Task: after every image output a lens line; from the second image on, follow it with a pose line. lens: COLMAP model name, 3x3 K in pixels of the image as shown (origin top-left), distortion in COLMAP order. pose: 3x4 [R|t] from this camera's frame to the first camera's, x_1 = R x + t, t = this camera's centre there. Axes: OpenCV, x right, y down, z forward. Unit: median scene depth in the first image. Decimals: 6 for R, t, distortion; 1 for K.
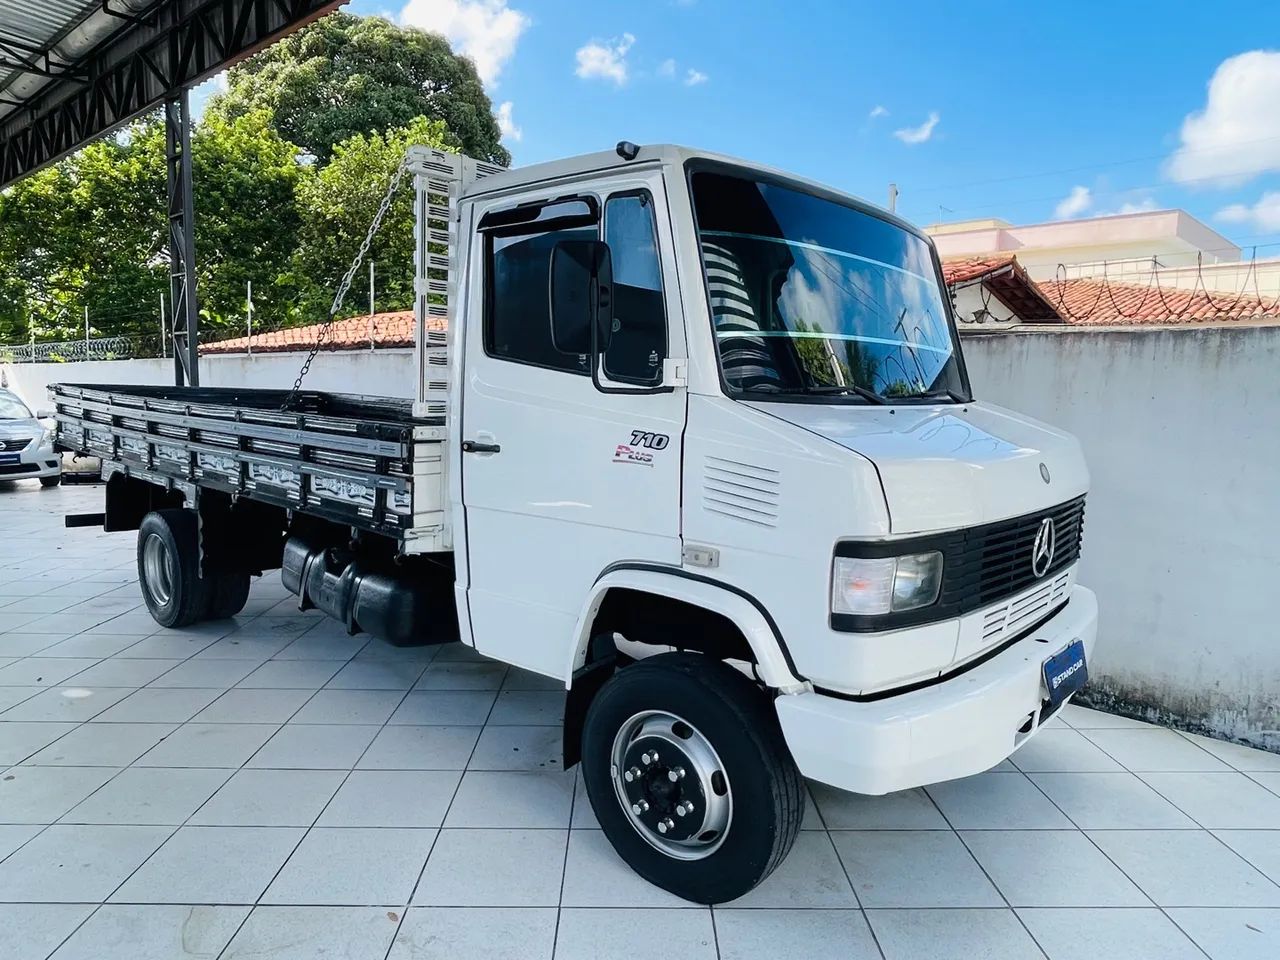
lens RADIAL K [[847.9, 0, 640.0], [0, 847.9, 480.0], [0, 0, 1]] dist [0.043031, -0.087757]
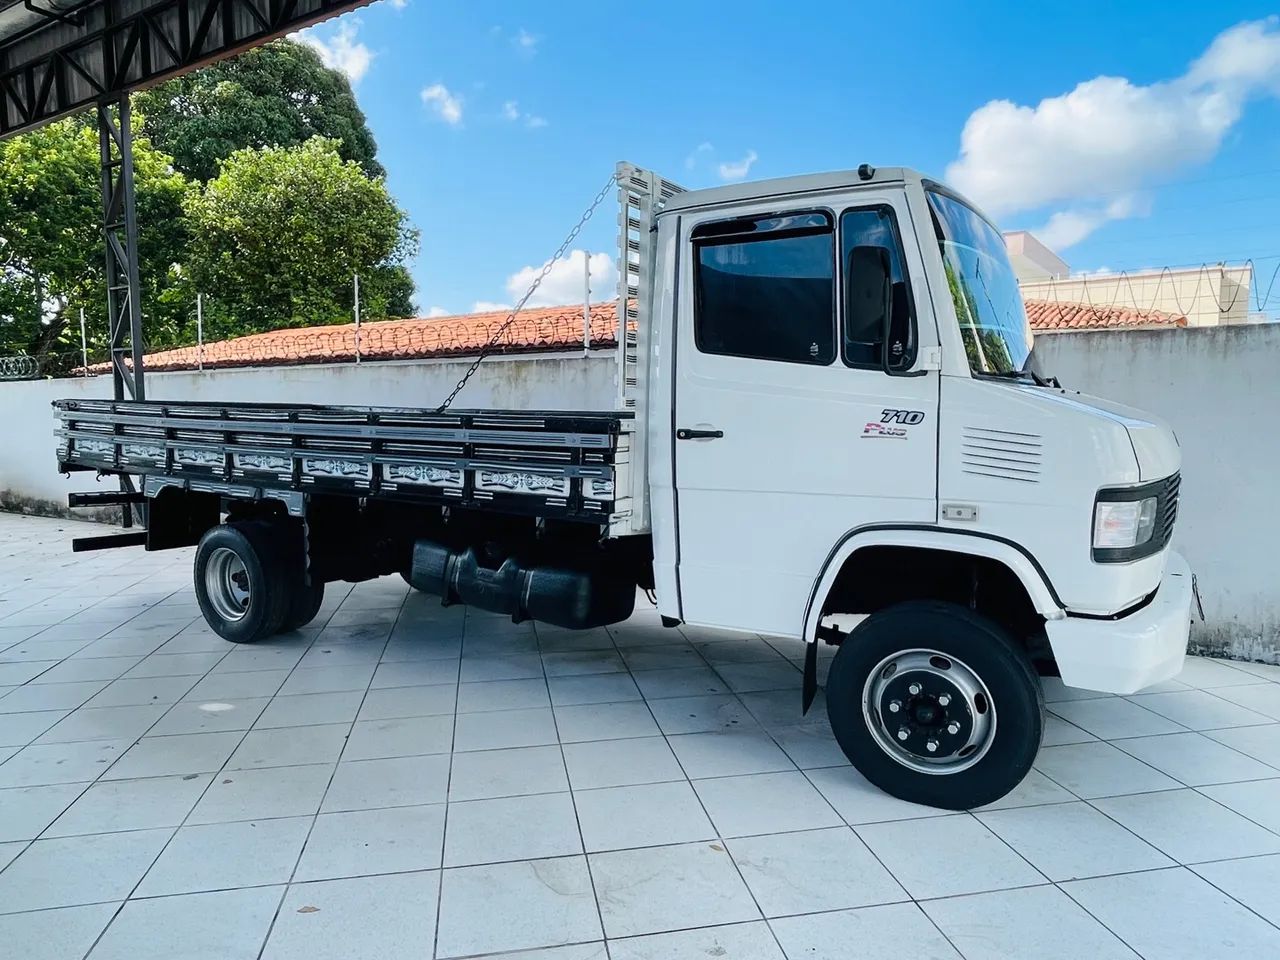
lens RADIAL K [[846.4, 0, 640.0], [0, 846.4, 480.0], [0, 0, 1]] dist [0.030474, -0.054497]
pose [[0.984737, -0.038105, 0.169826, -0.417045], [0.041436, 0.999011, -0.016113, 0.033164], [-0.169045, 0.022904, 0.985342, -0.069301]]
